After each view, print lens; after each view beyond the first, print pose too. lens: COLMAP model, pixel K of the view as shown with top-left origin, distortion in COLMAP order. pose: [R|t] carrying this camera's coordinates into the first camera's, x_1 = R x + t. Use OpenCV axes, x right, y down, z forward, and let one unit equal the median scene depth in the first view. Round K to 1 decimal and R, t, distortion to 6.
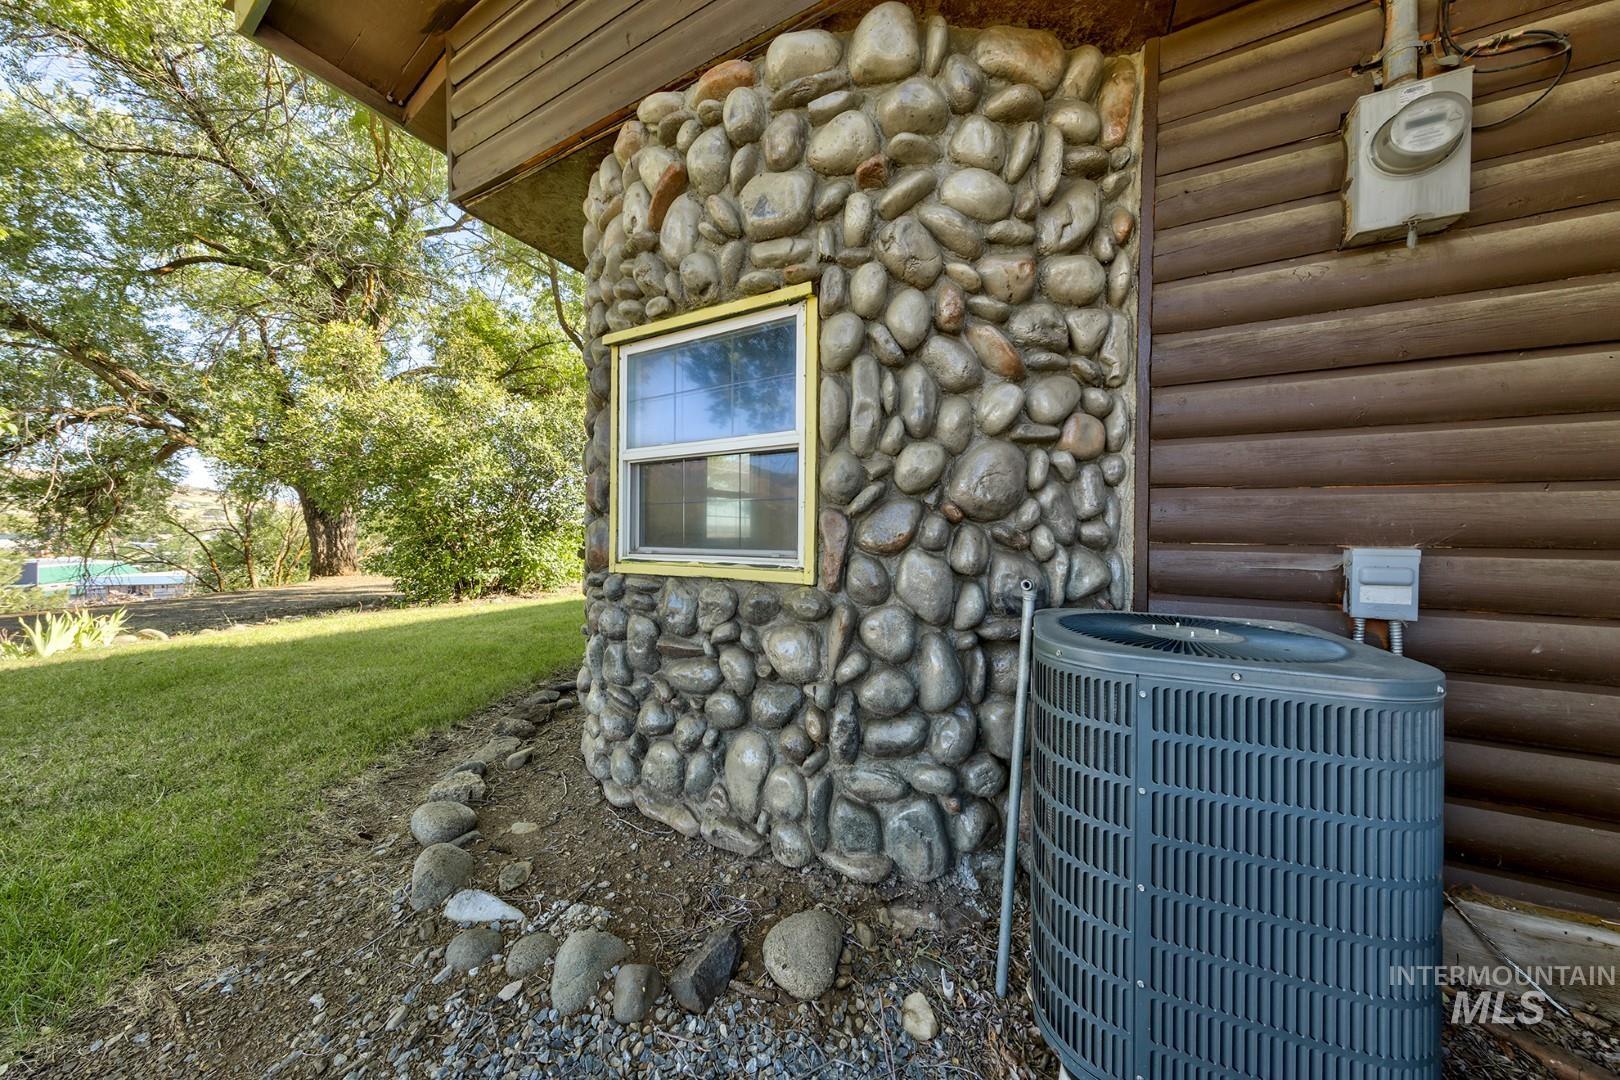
lens RADIAL K [[525.9, 0, 801.1], [0, 525.9, 533.1], [0, 0, 1]] dist [0.008318, -0.000221]
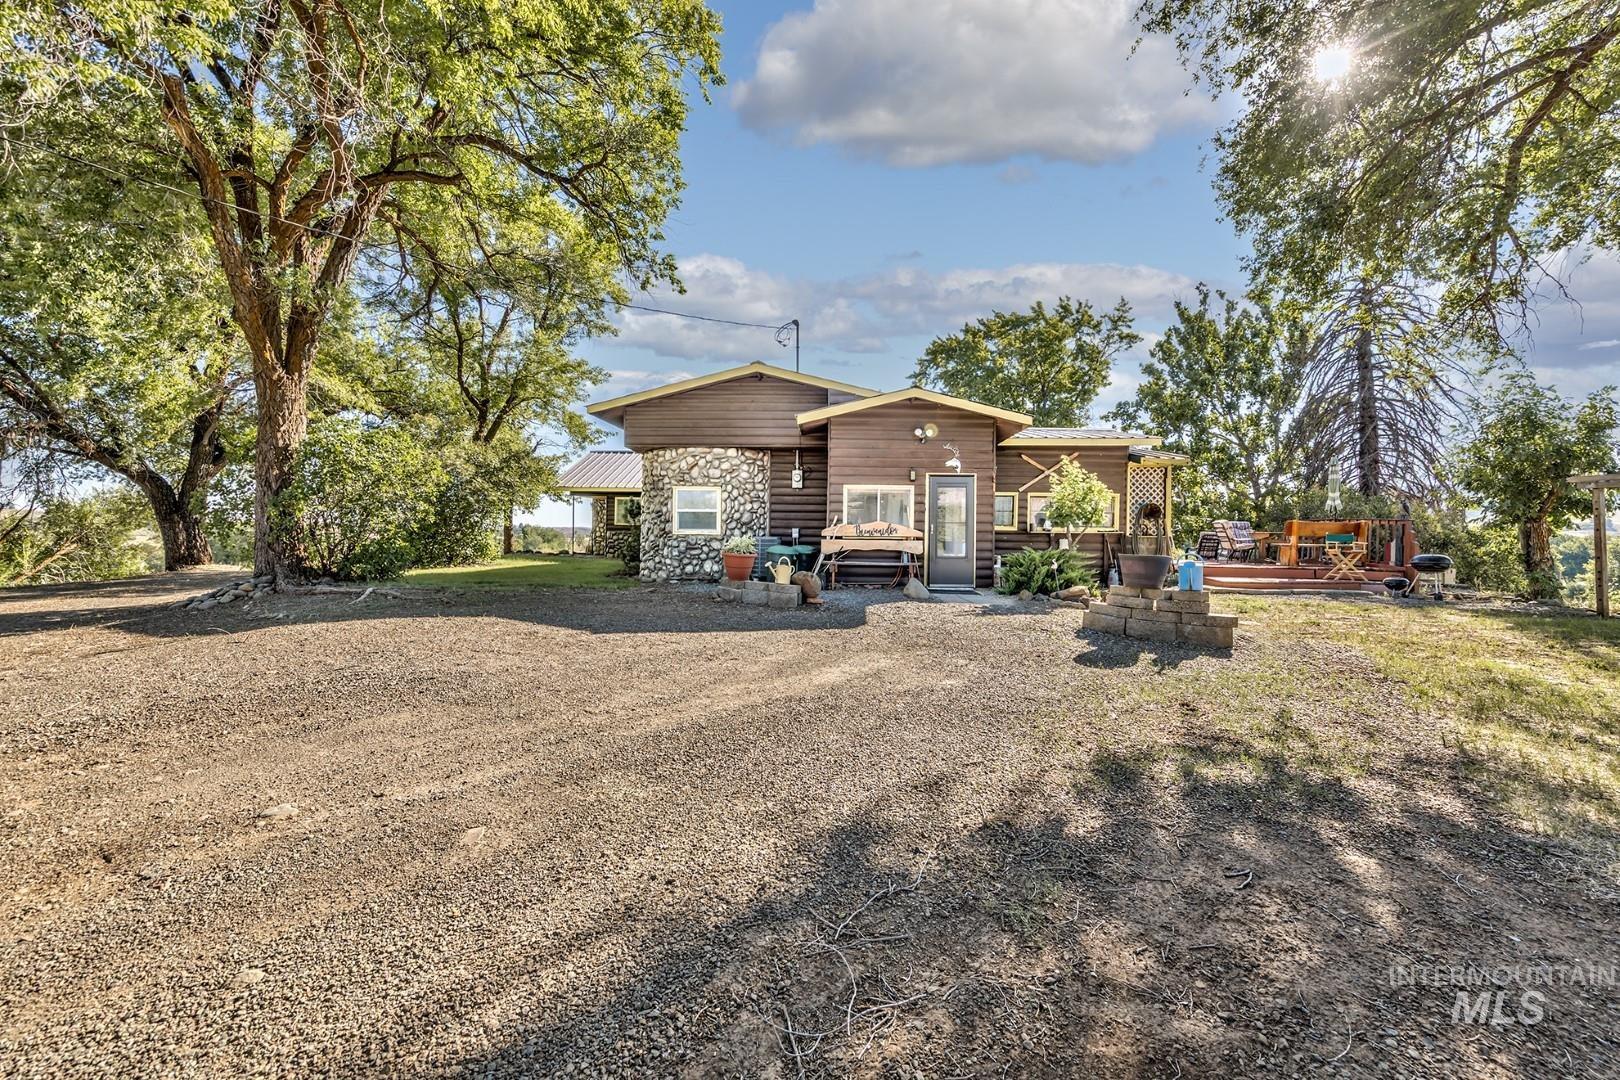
lens RADIAL K [[655.8, 0, 816.7], [0, 655.8, 535.4], [0, 0, 1]] dist [-0.001907, -0.000307]
pose [[0.897315, 0.004219, 0.441370, -2.383652], [-0.003140, 0.999990, -0.003175, 0.130164], [-0.441379, 0.001463, 0.897319, -6.480459]]
